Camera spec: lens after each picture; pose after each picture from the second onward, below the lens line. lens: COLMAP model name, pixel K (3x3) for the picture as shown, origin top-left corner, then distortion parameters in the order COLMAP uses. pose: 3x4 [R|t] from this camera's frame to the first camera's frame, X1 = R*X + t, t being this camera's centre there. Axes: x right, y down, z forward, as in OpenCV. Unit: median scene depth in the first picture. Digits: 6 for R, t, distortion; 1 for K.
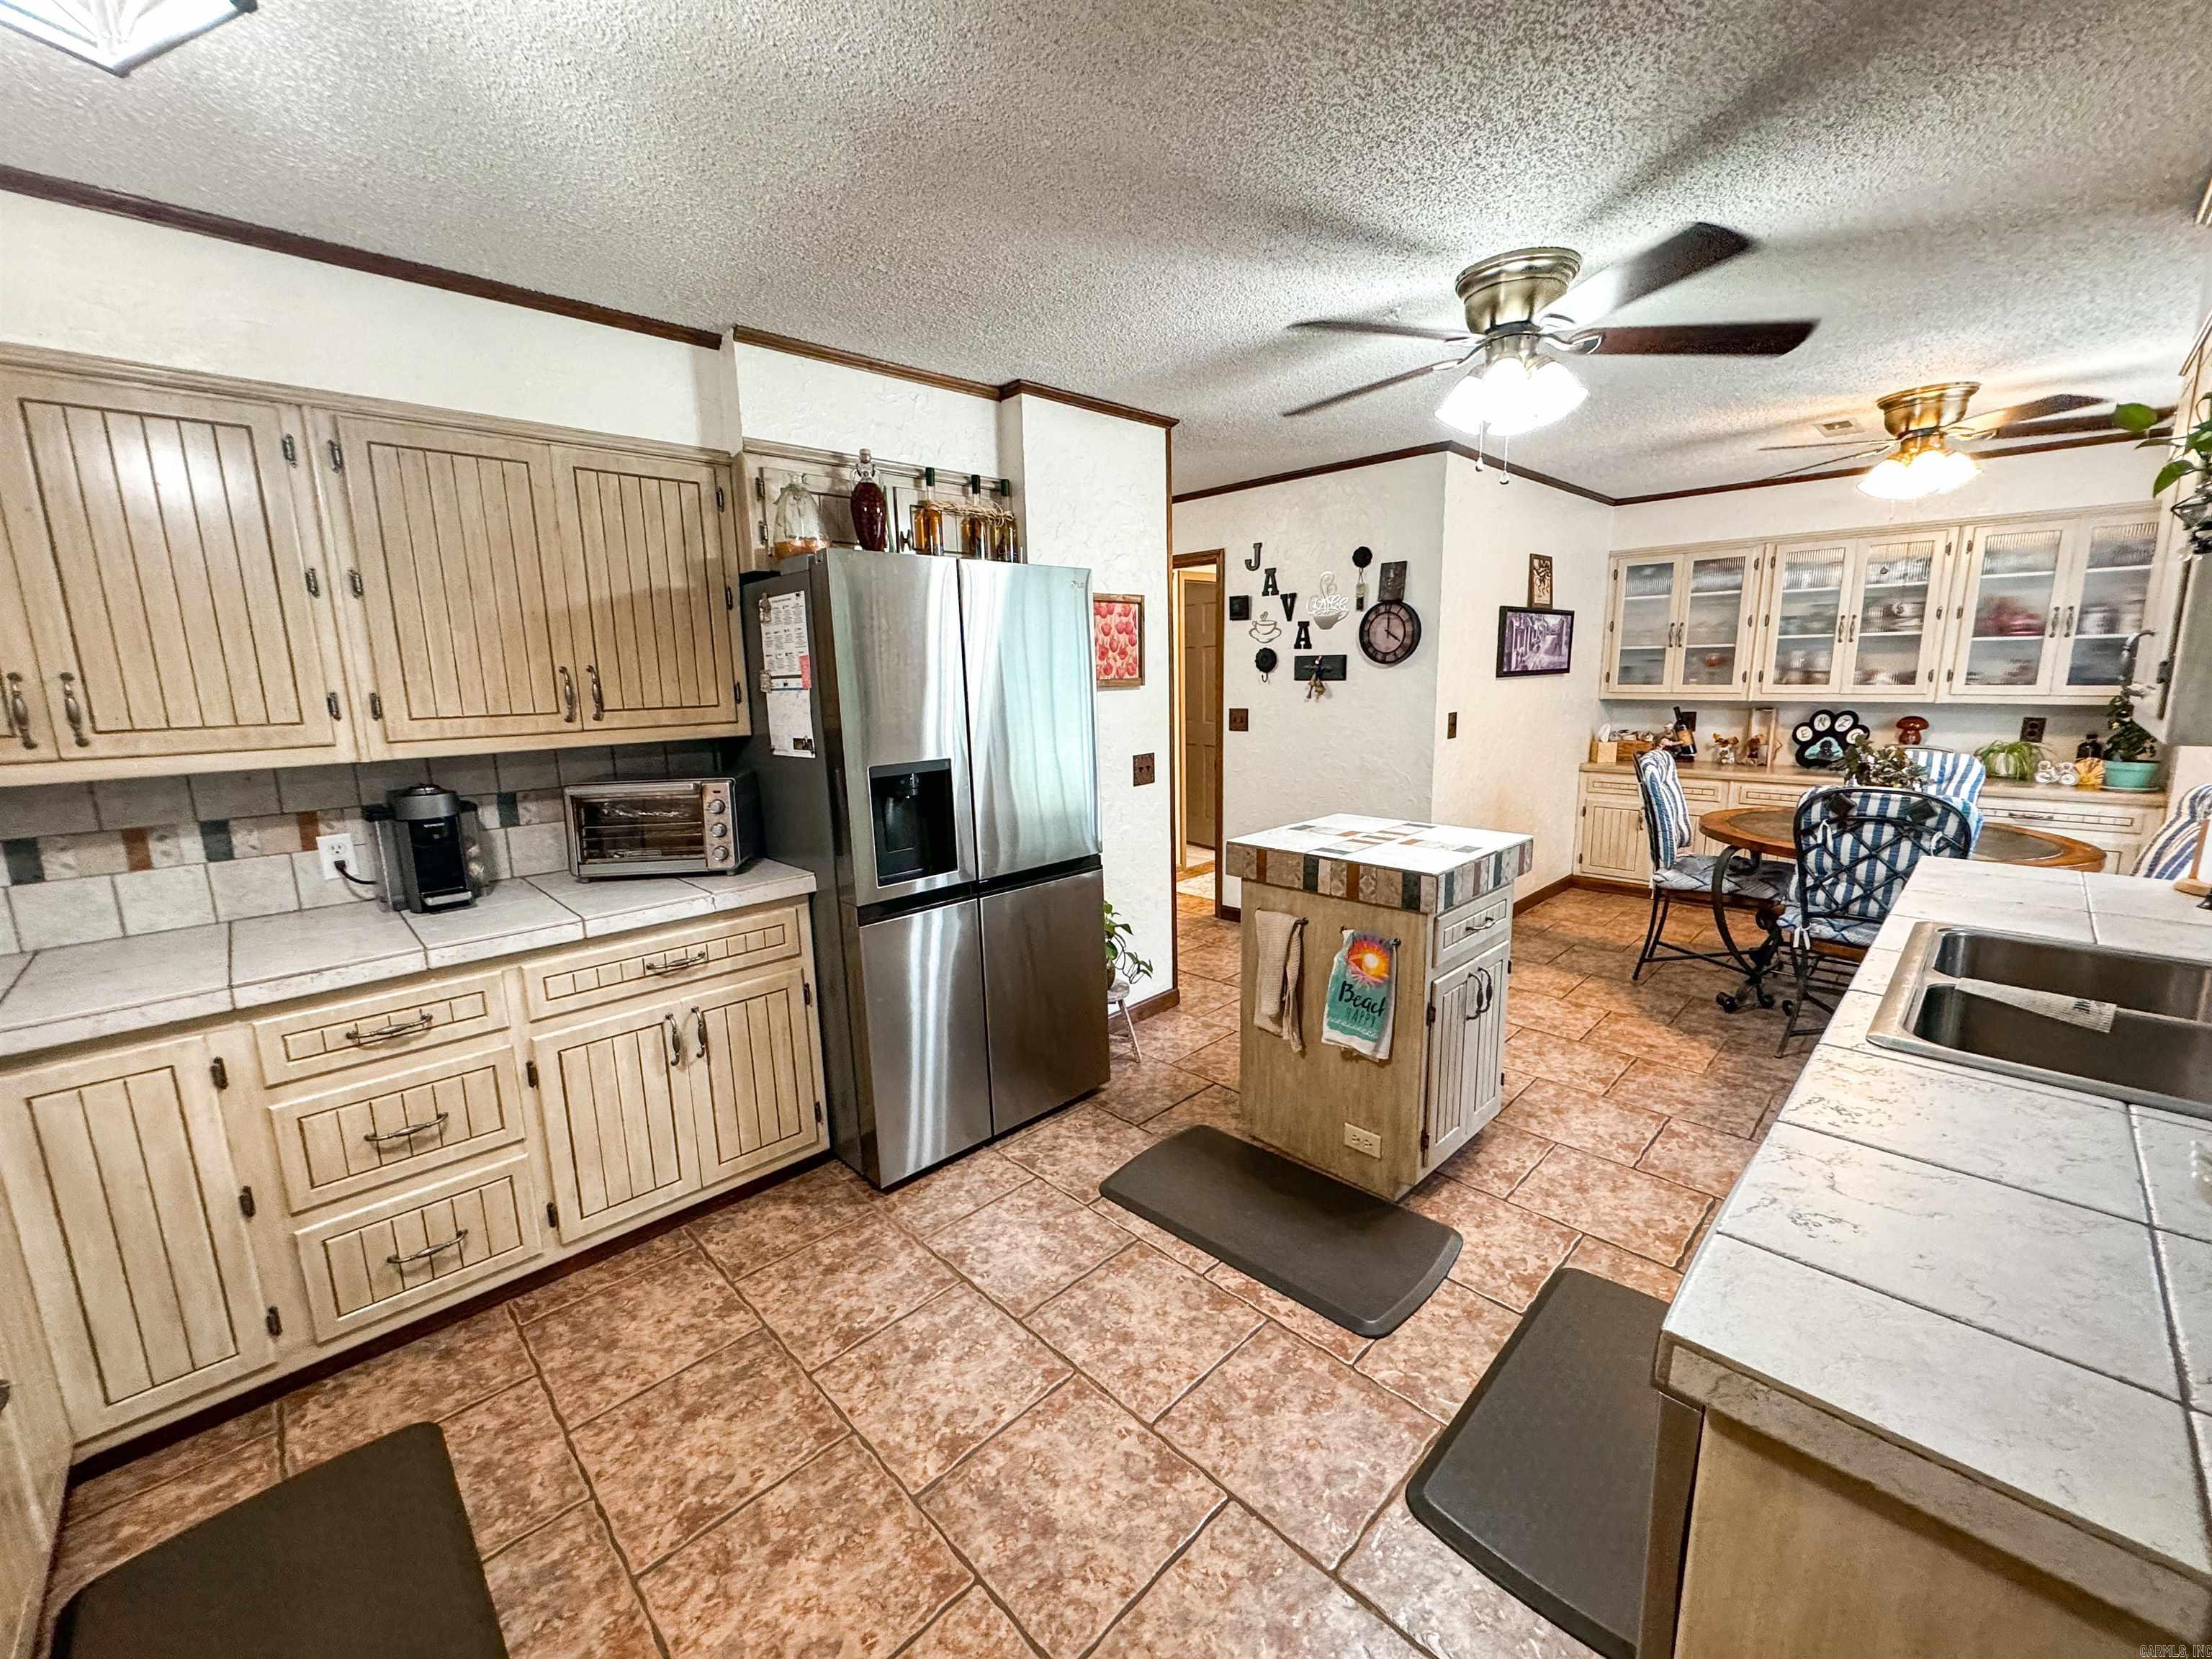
lens RADIAL K [[884.7, 0, 1099.4], [0, 884.7, 824.3], [0, 0, 1]] dist [-0.000531, 0.000045]
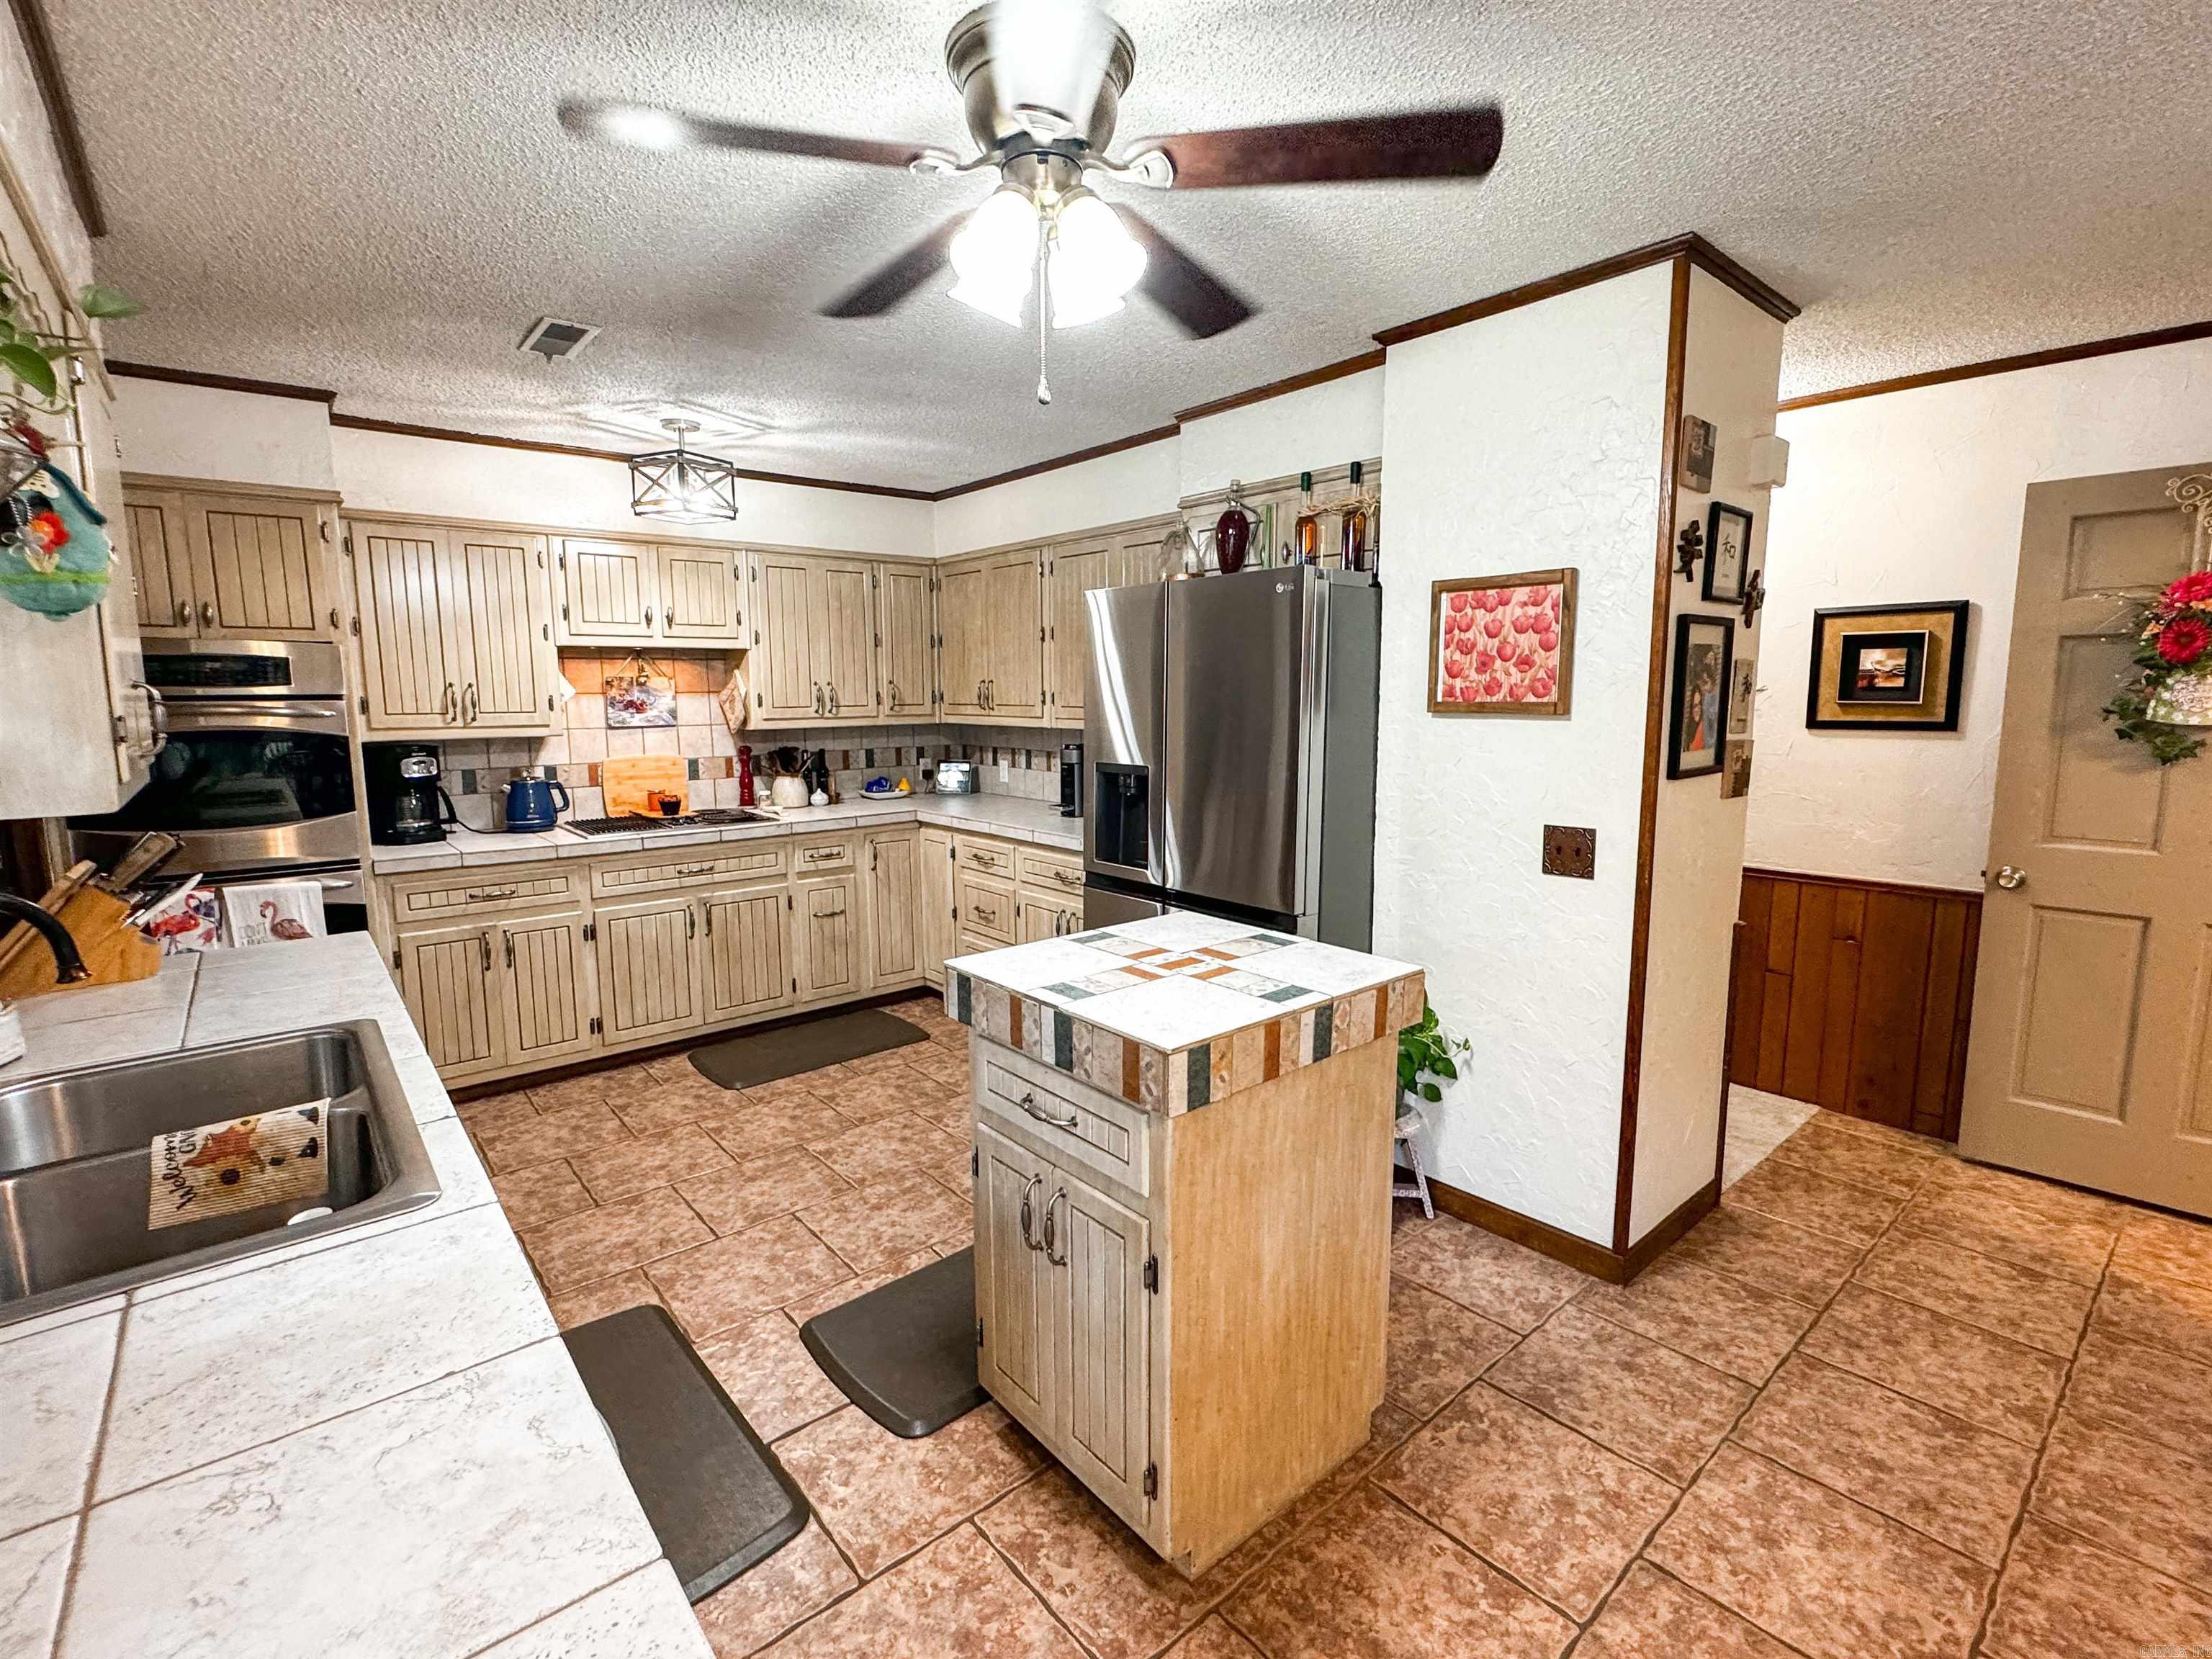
lens RADIAL K [[1015.9, 0, 1100.4], [0, 1015.9, 819.3], [0, 0, 1]] dist [-0.003860, -0.000266]
pose [[-0.073126, 0.152189, -0.985643, 1.293502], [-0.165747, 0.972690, 0.162486, -0.245411], [0.983453, 0.175249, -0.045904, 1.215456]]
